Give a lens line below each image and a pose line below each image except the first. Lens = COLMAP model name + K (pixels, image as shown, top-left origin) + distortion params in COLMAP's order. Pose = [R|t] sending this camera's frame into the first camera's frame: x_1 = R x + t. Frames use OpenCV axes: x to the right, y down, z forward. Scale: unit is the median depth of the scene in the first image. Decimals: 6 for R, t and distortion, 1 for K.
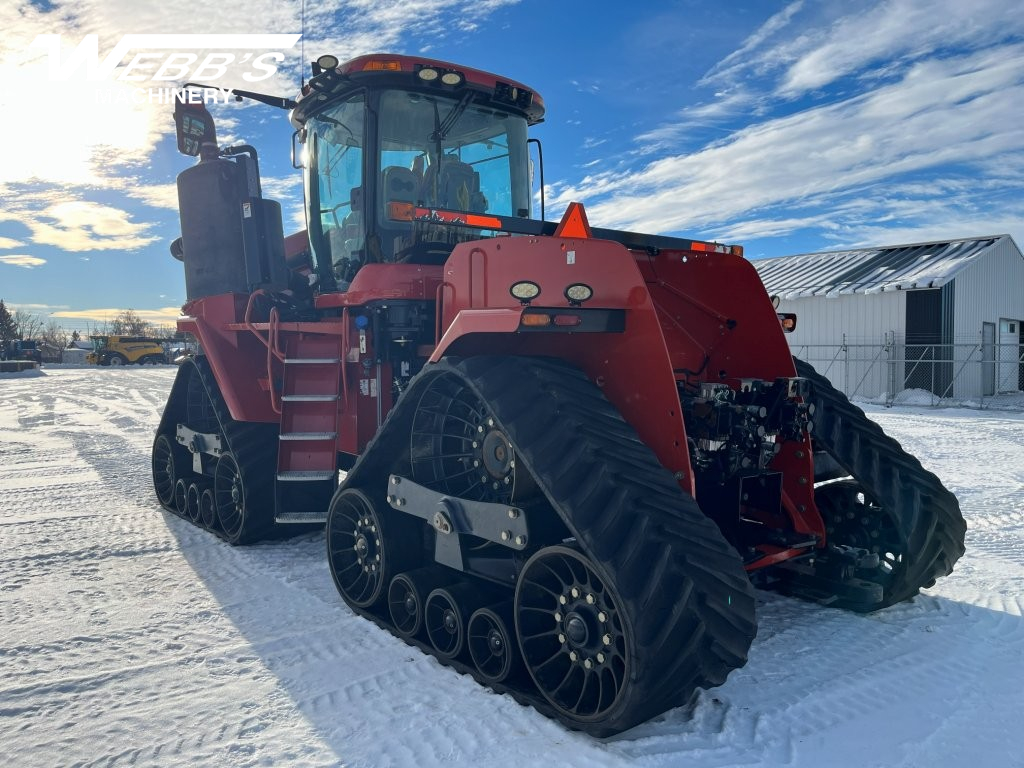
lens RADIAL K [[787.1, 0, 512.0], [0, 787.1, 384.0], [0, 0, 1]] dist [0.053661, -0.087407]
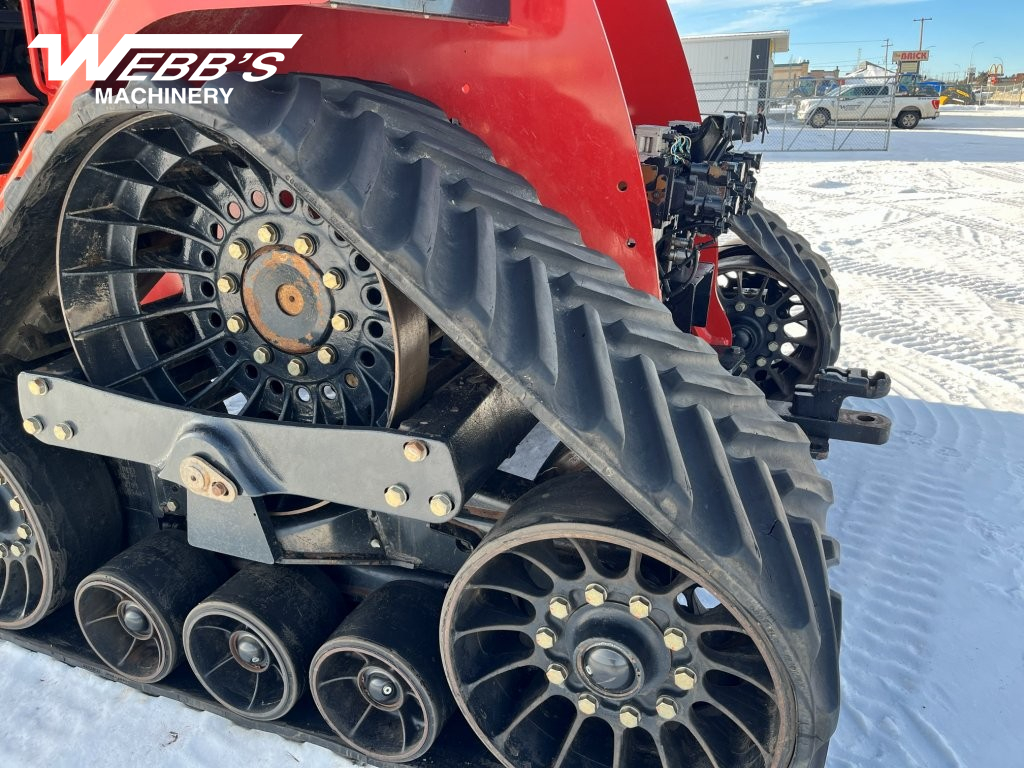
lens RADIAL K [[787.1, 0, 512.0], [0, 787.1, 384.0], [0, 0, 1]] dist [0.053661, -0.087407]
pose [[0.874731, -0.185992, 0.447495, -0.125179], [0.044800, 0.950498, 0.307483, -0.003476], [-0.482533, -0.248917, 0.839763, 0.546670]]
